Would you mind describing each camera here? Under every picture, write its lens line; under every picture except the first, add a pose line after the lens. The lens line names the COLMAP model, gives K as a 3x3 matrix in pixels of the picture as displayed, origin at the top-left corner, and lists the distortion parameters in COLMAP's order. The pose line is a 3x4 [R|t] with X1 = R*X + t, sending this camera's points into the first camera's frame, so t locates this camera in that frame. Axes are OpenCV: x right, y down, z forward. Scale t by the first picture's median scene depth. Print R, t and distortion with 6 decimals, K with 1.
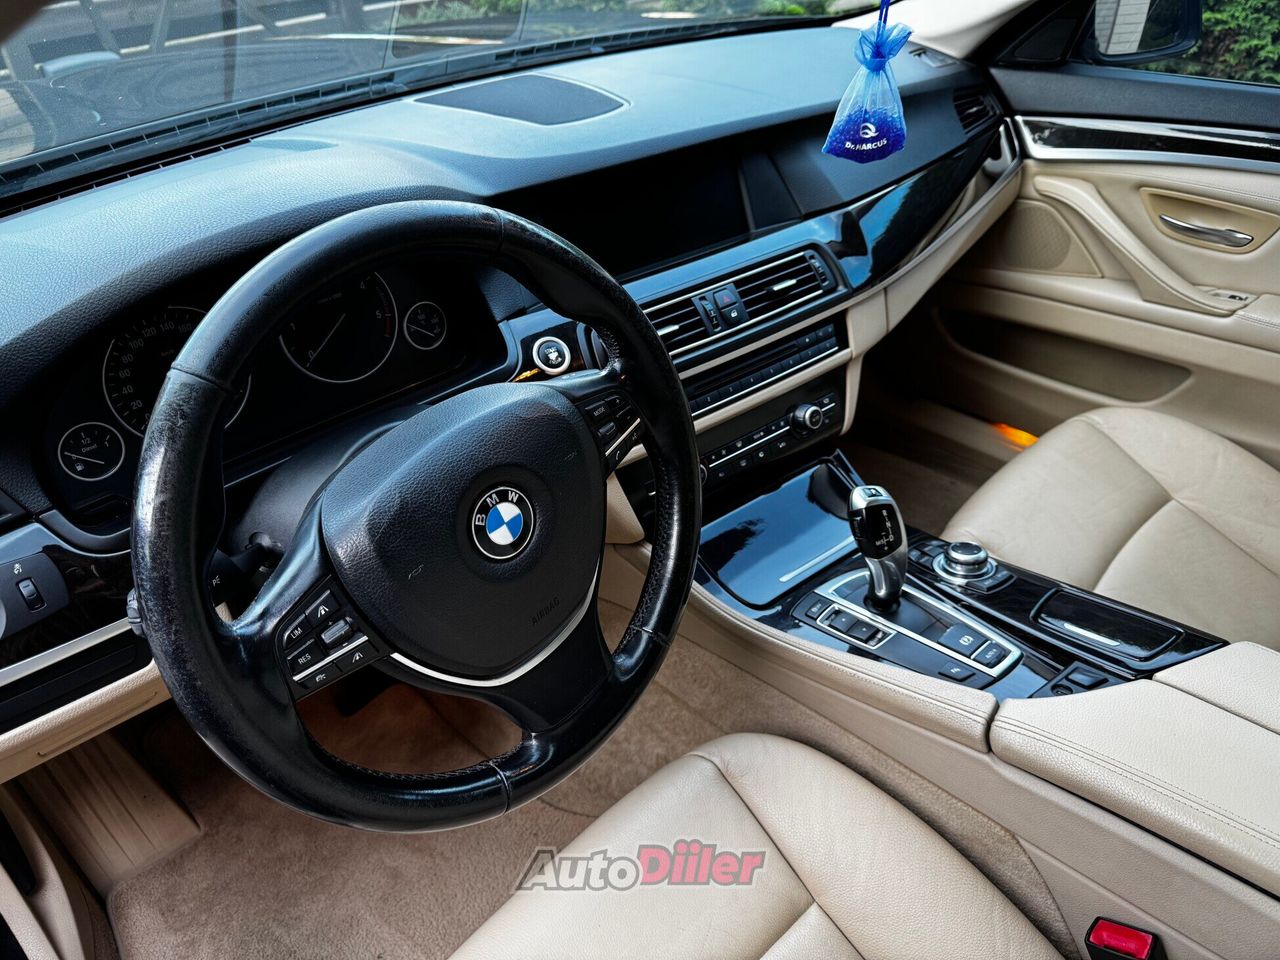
lens RADIAL K [[932.7, 0, 637.9], [0, 932.7, 466.9], [0, 0, 1]] dist [0.049529, -0.150180]
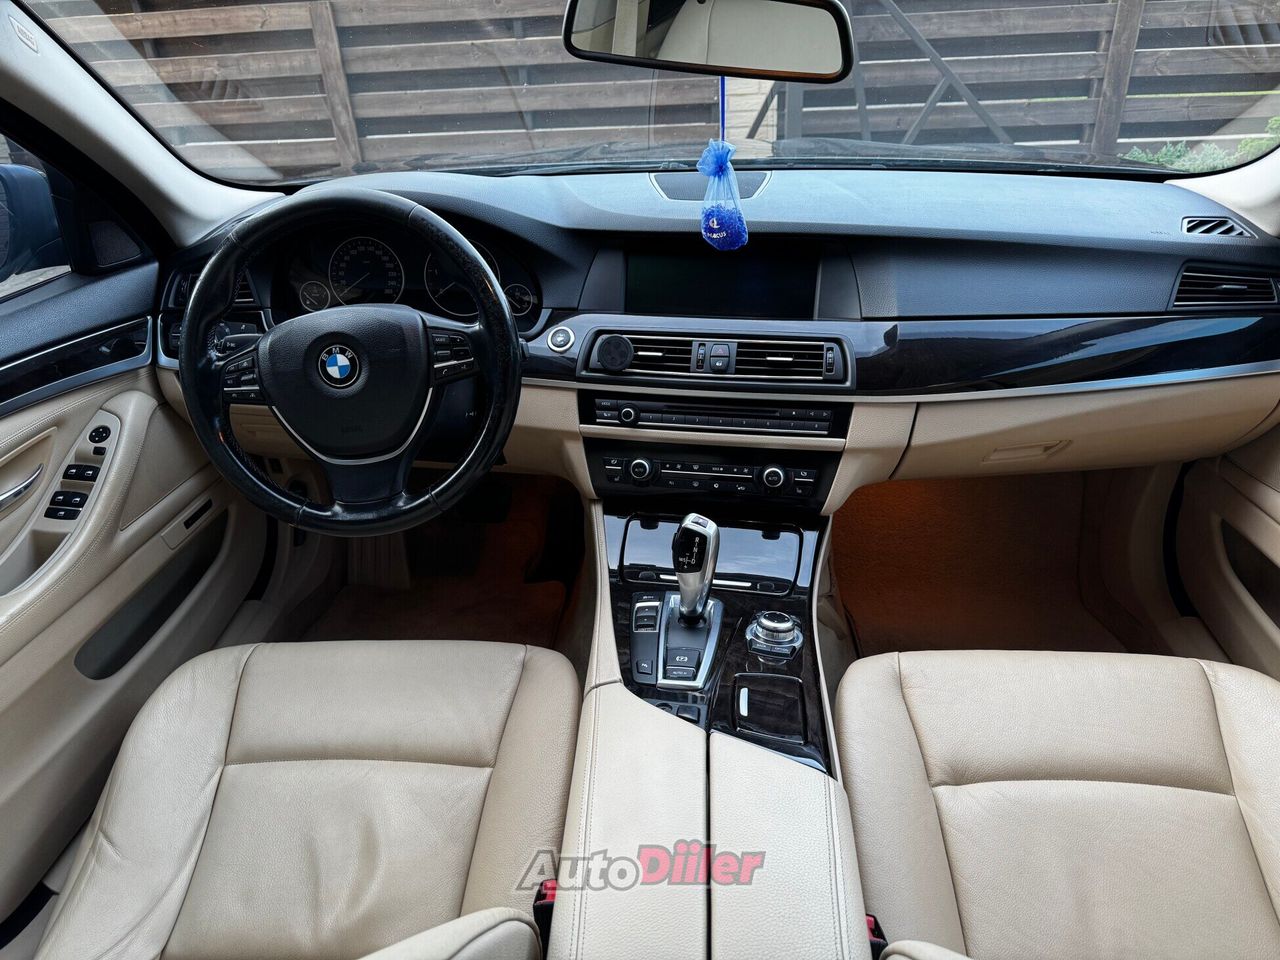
lens RADIAL K [[937.5, 0, 640.0], [0, 937.5, 480.0], [0, 0, 1]] dist [0.127006, -0.165101]
pose [[0.640764, 0.360422, -0.677877, 0.956246], [-0.420898, 0.903353, 0.082451, -0.084357], [0.642080, 0.232485, 0.730537, 0.053892]]
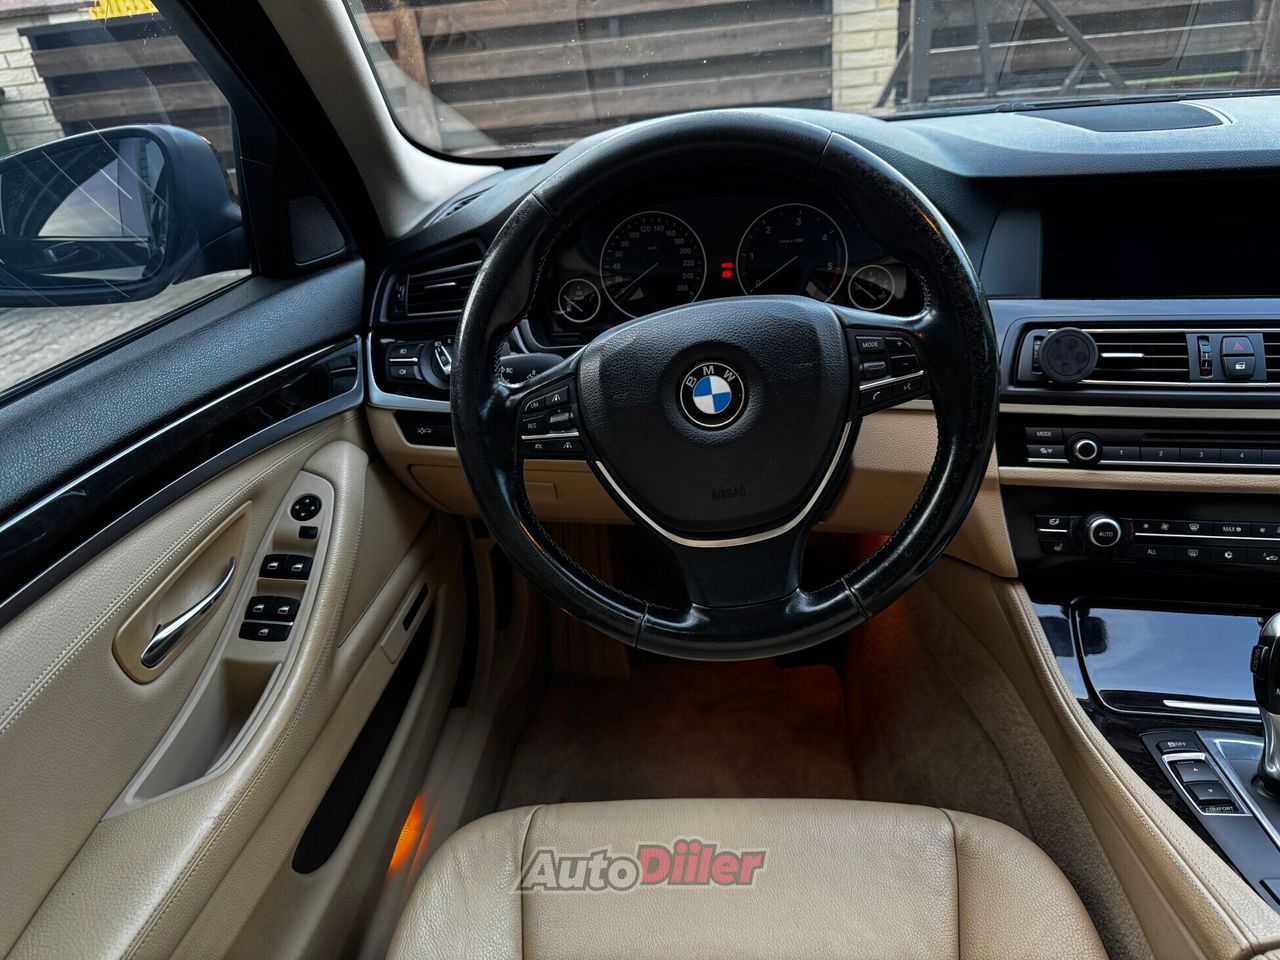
lens RADIAL K [[921.8, 0, 644.0], [0, 921.8, 474.6], [0, 0, 1]] dist [0.128260, -0.135434]
pose [[0.634842, 0.320714, -0.702936, 0.385592], [-0.387975, 0.919088, 0.068943, 0.064625], [0.668171, 0.228954, 0.707904, 0.106032]]
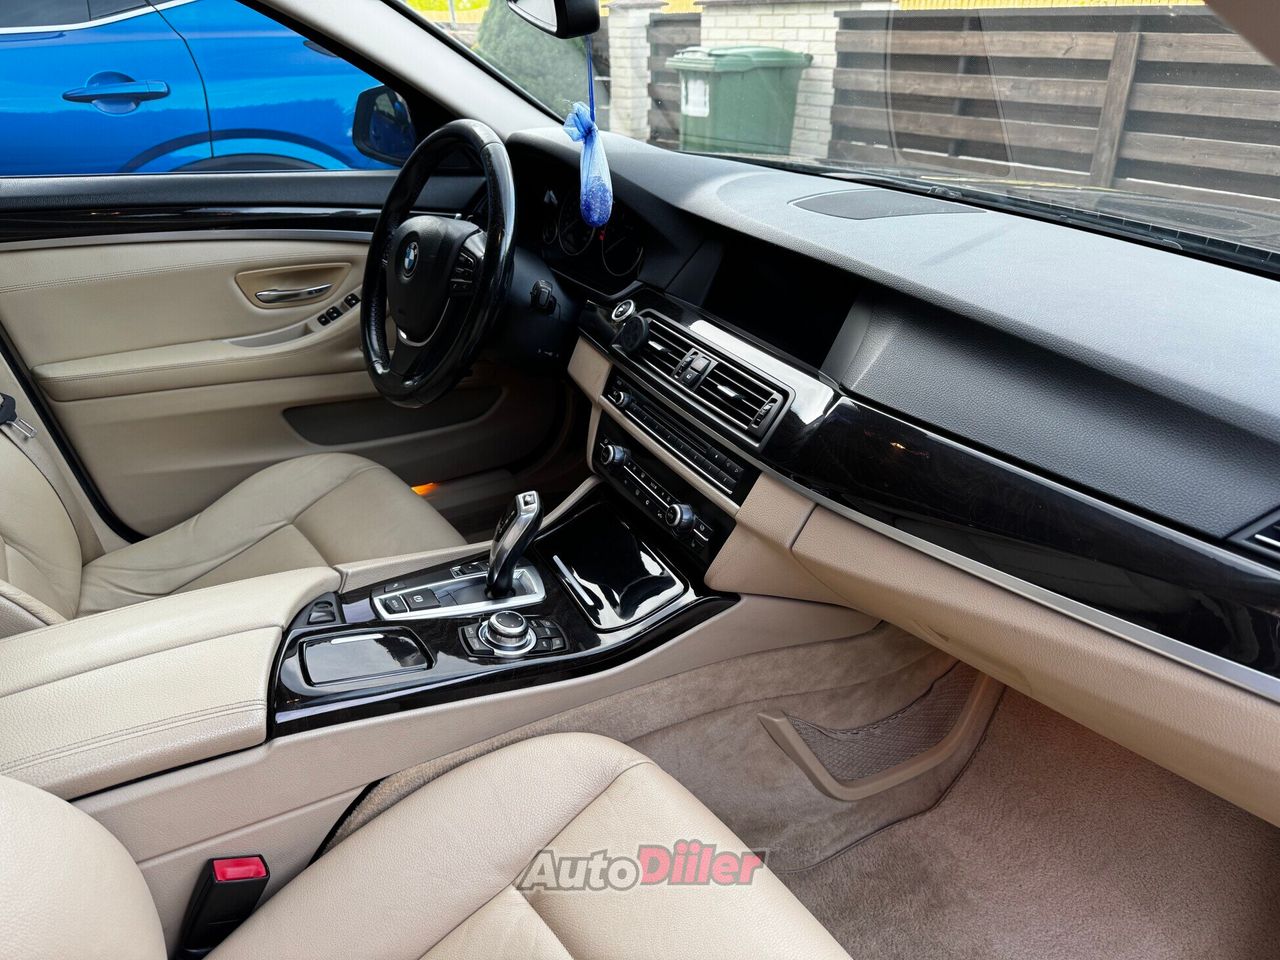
lens RADIAL K [[963.5, 0, 611.8], [0, 963.5, 479.0], [0, 0, 1]] dist [-0.008897, -0.001377]
pose [[-0.234701, 0.438809, -0.867388, 1.190180], [-0.571809, 0.659278, 0.488249, -0.599559], [0.786098, 0.610573, 0.096182, 0.906982]]
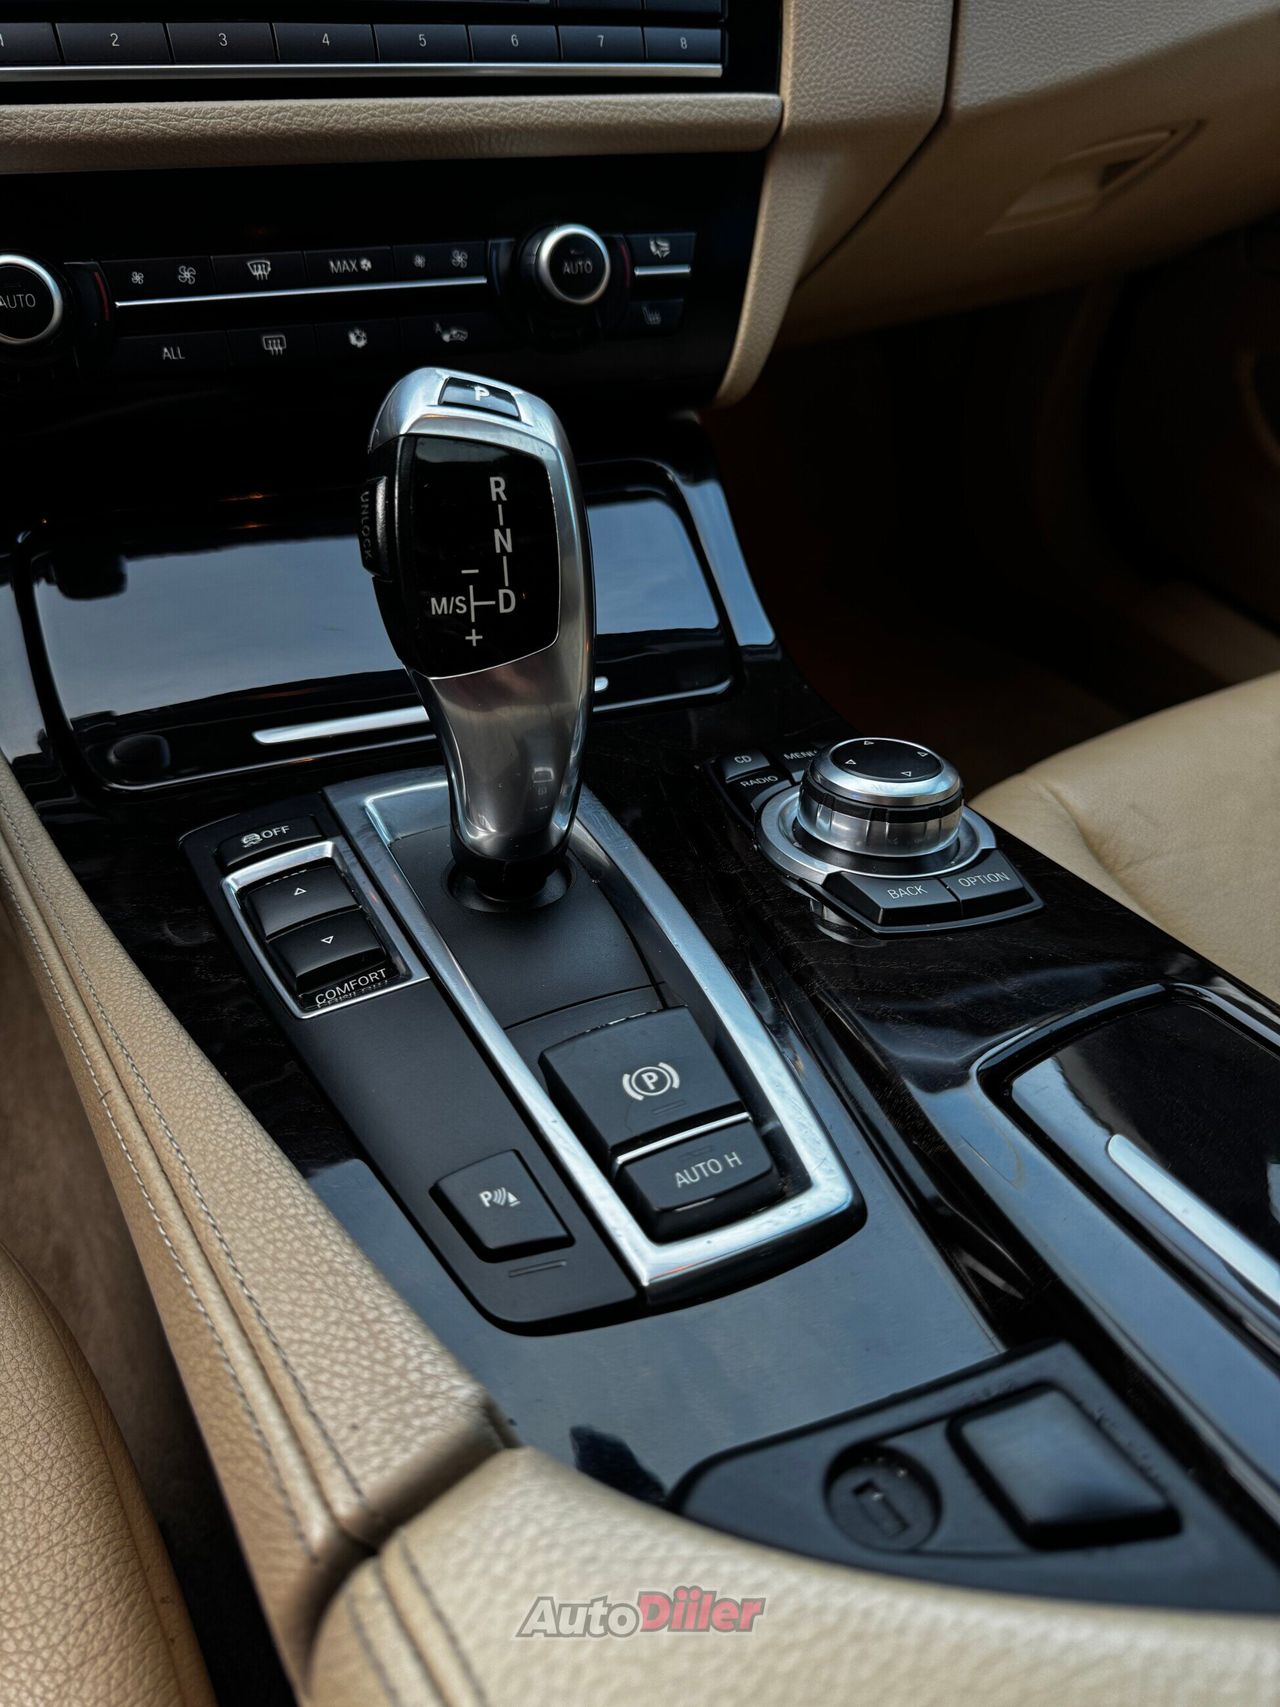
lens RADIAL K [[1243.8, 0, 631.9], [0, 1243.8, 850.9], [0, 0, 1]] dist [0.049529, -0.150180]
pose [[0.952855, 0.239091, -0.186825, 0.360156], [-0.222189, 0.969114, 0.107009, 0.092424], [0.206640, -0.060453, 0.976548, 0.656238]]
